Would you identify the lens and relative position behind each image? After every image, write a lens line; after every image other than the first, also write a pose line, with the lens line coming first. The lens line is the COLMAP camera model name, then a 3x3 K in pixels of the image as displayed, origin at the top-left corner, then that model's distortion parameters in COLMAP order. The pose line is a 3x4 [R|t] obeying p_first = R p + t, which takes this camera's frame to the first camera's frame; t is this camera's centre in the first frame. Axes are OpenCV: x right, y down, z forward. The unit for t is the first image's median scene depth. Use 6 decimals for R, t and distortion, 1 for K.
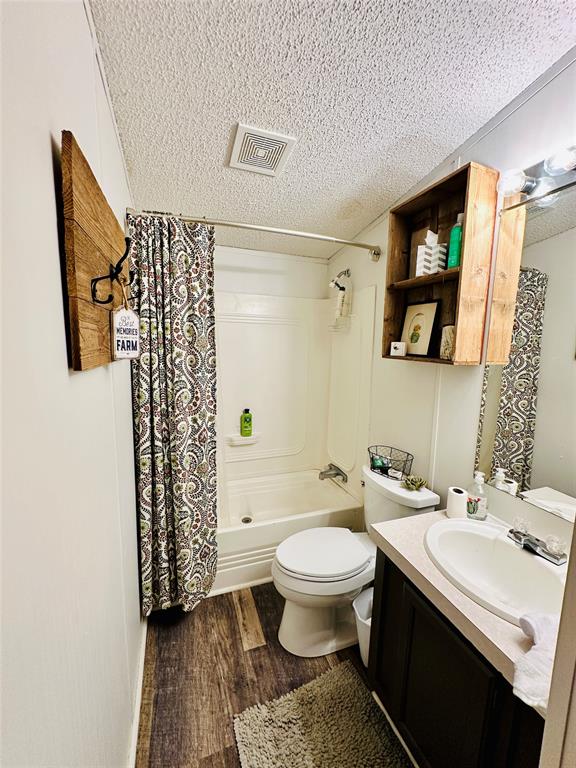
lens RADIAL K [[306.8, 0, 287.8], [0, 306.8, 384.0], [0, 0, 1]] dist [-0.002649, 0.000412]
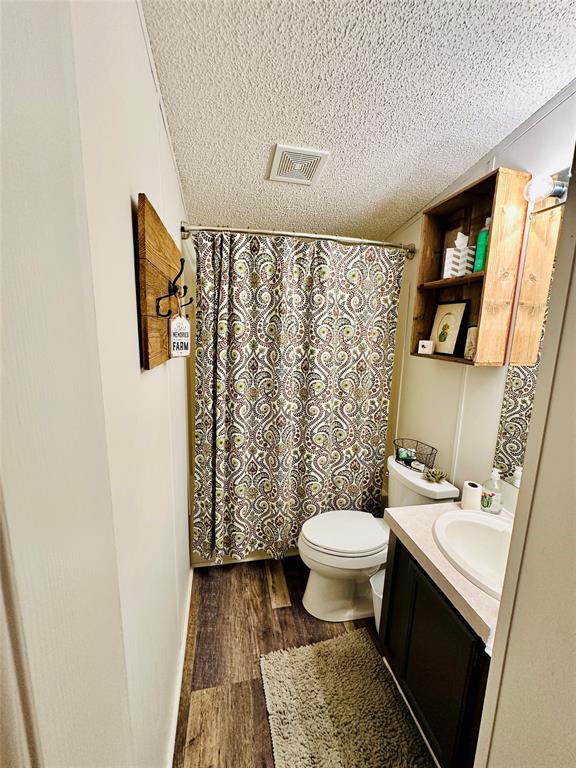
lens RADIAL K [[306.8, 0, 287.8], [0, 306.8, 384.4], [0, 0, 1]] dist [-0.002649, 0.000412]
pose [[0.989995, 0.032075, -0.137407, 0.056434], [-0.026645, 0.998796, 0.041180, -0.024335], [0.138562, -0.037106, 0.989658, -0.122255]]
